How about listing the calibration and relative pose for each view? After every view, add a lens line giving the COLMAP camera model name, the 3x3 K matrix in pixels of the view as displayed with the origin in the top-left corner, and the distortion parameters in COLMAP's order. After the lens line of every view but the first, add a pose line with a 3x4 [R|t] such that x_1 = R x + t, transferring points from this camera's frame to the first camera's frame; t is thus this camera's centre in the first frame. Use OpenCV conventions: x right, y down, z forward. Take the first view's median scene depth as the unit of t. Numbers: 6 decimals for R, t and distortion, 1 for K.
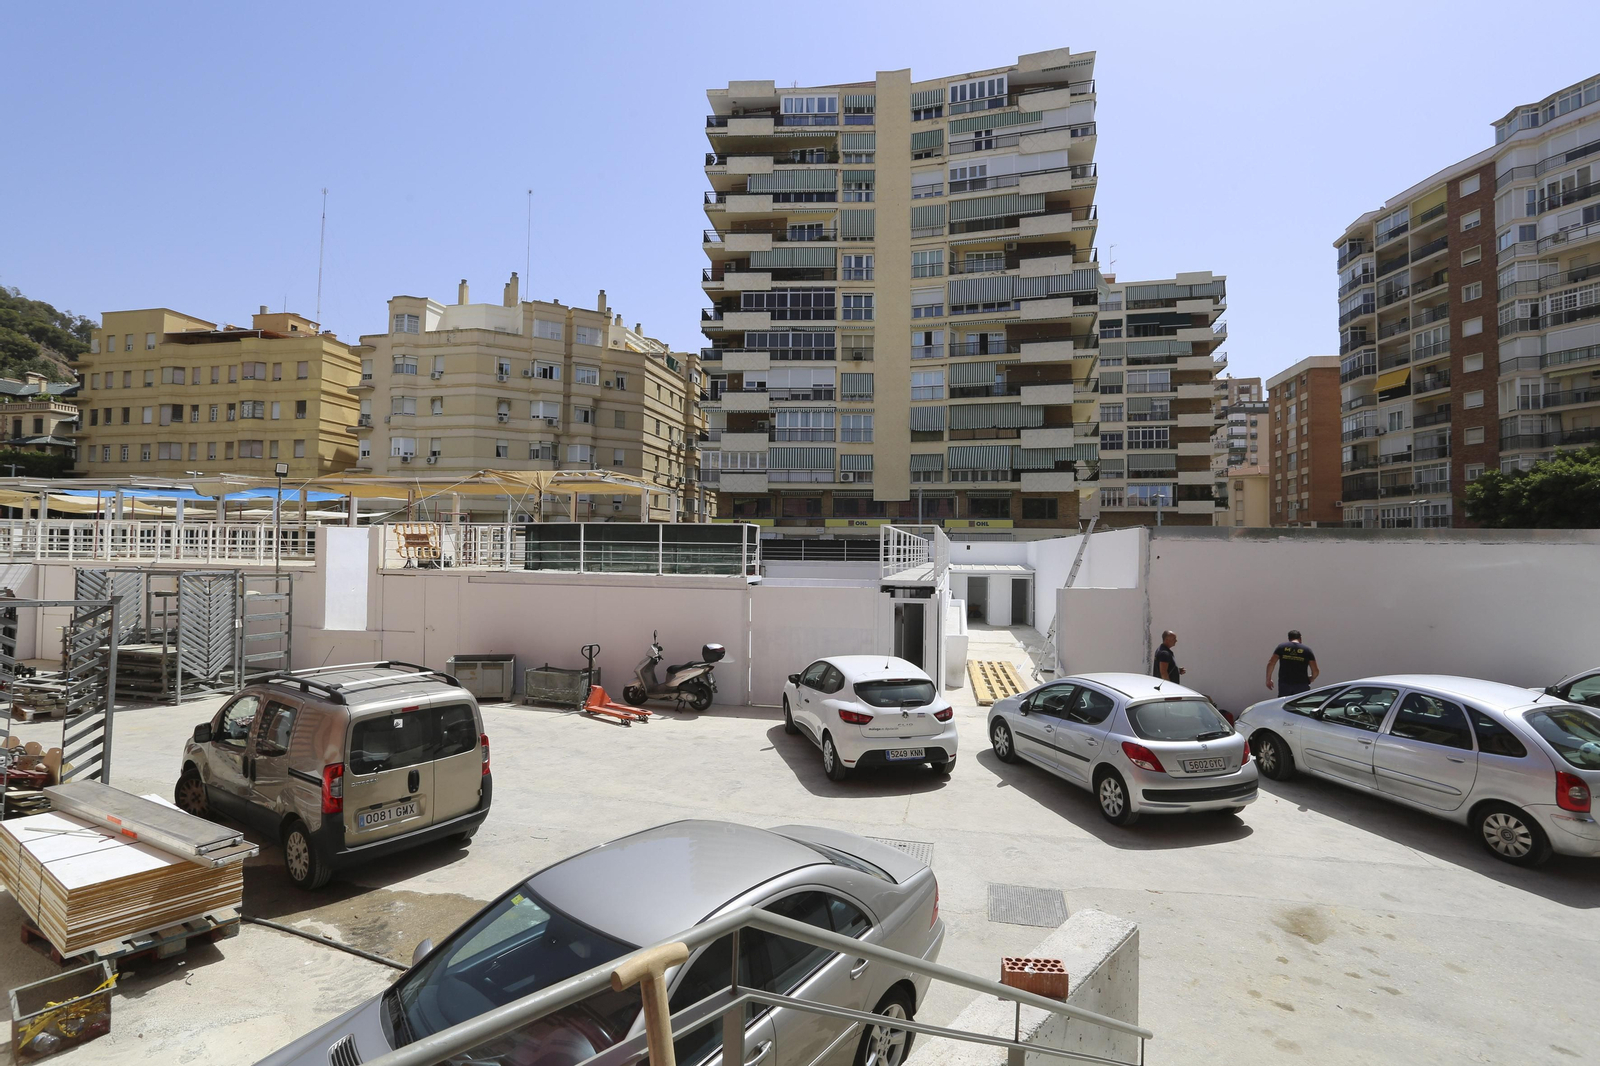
lens RADIAL K [[769.7, 0, 802.1], [0, 769.7, 526.2], [0, 0, 1]] dist [-0.057163, 0.023062]
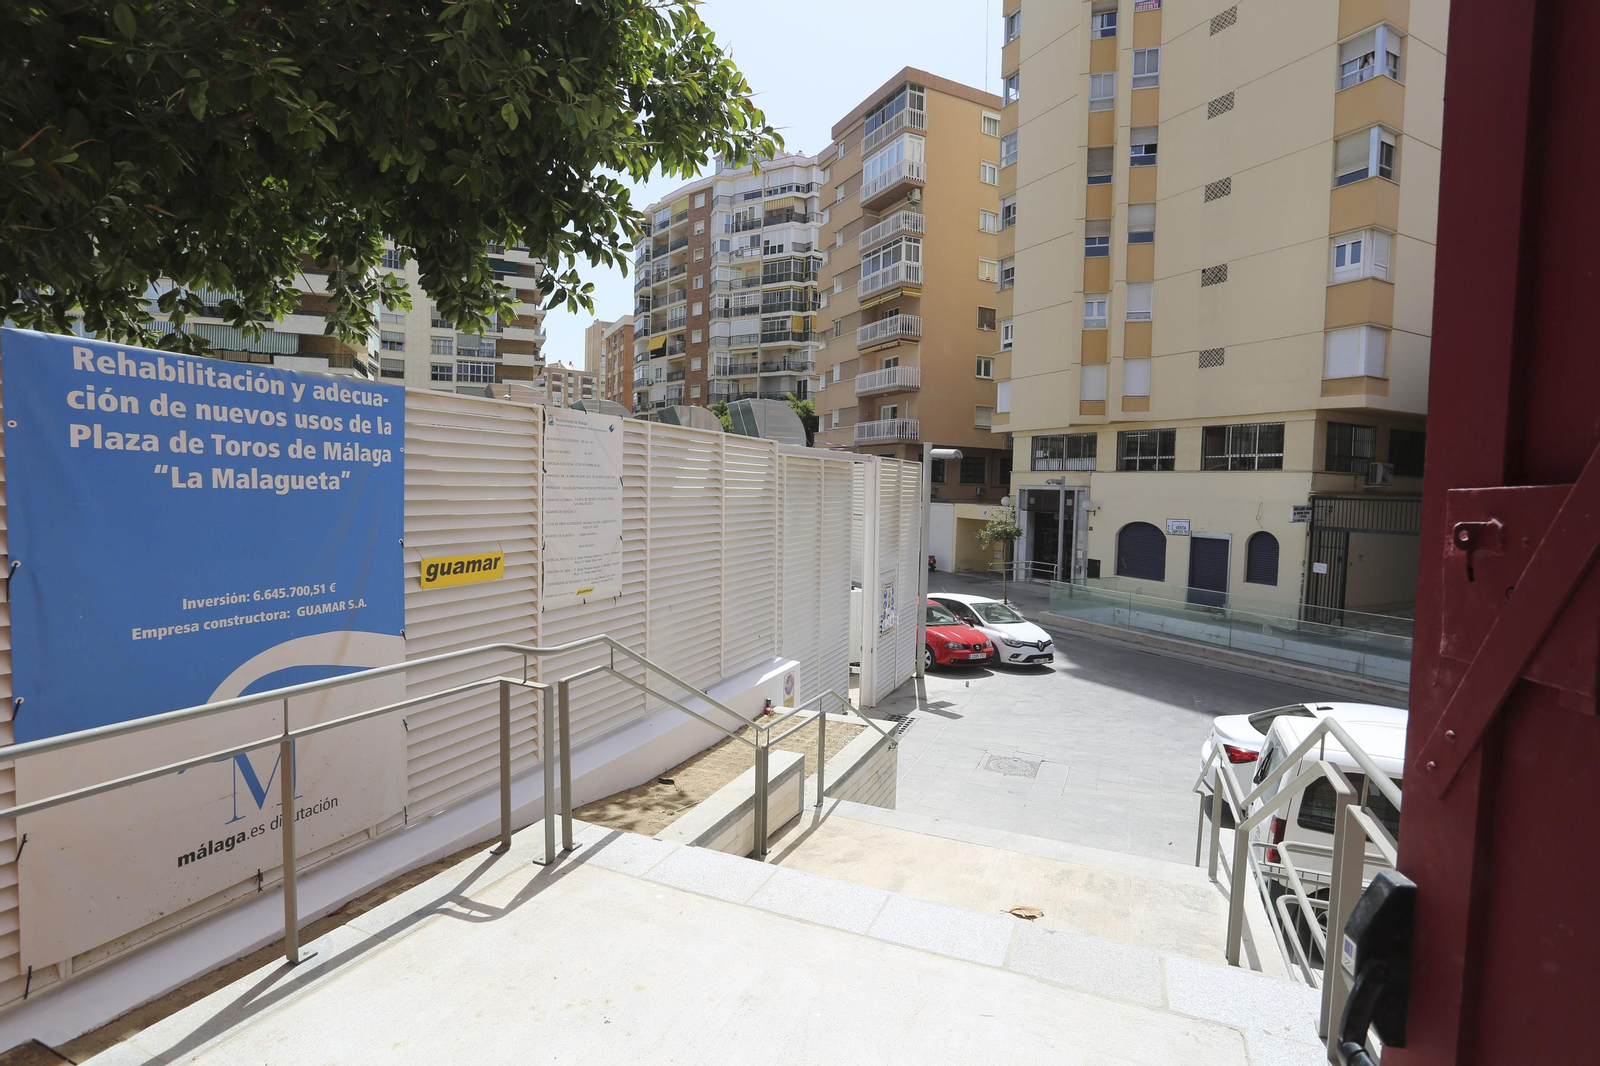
lens RADIAL K [[769.7, 0, 802.1], [0, 769.7, 526.2], [0, 0, 1]] dist [-0.057163, 0.023062]
pose [[0.784519, -0.031657, 0.619296, 0.182485], [-0.027190, 0.995979, 0.085357, -0.002298], [-0.619508, -0.083803, 0.780504, -0.216602]]
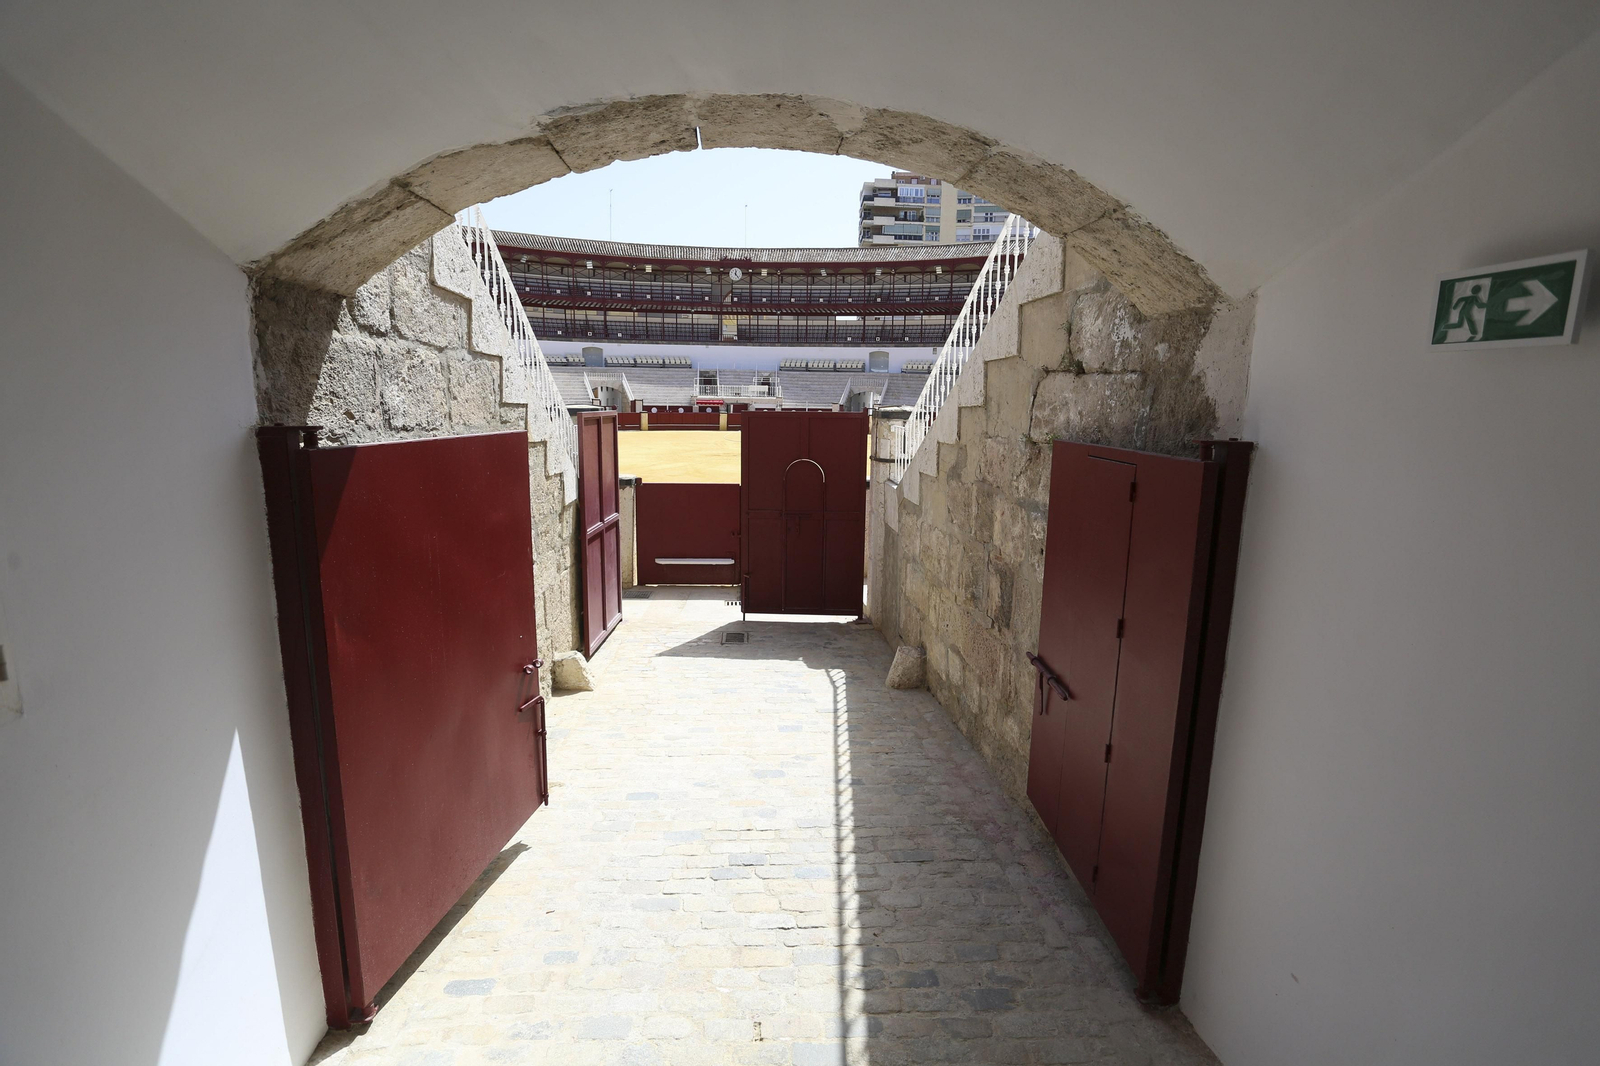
lens RADIAL K [[769.7, 0, 802.1], [0, 769.7, 526.2], [0, 0, 1]] dist [-0.057163, 0.023062]
pose [[0.993719, -0.012994, 0.111147, -0.534036], [-0.007772, 0.982824, 0.184382, -0.012168], [-0.111634, -0.184088, 0.976550, -1.225604]]
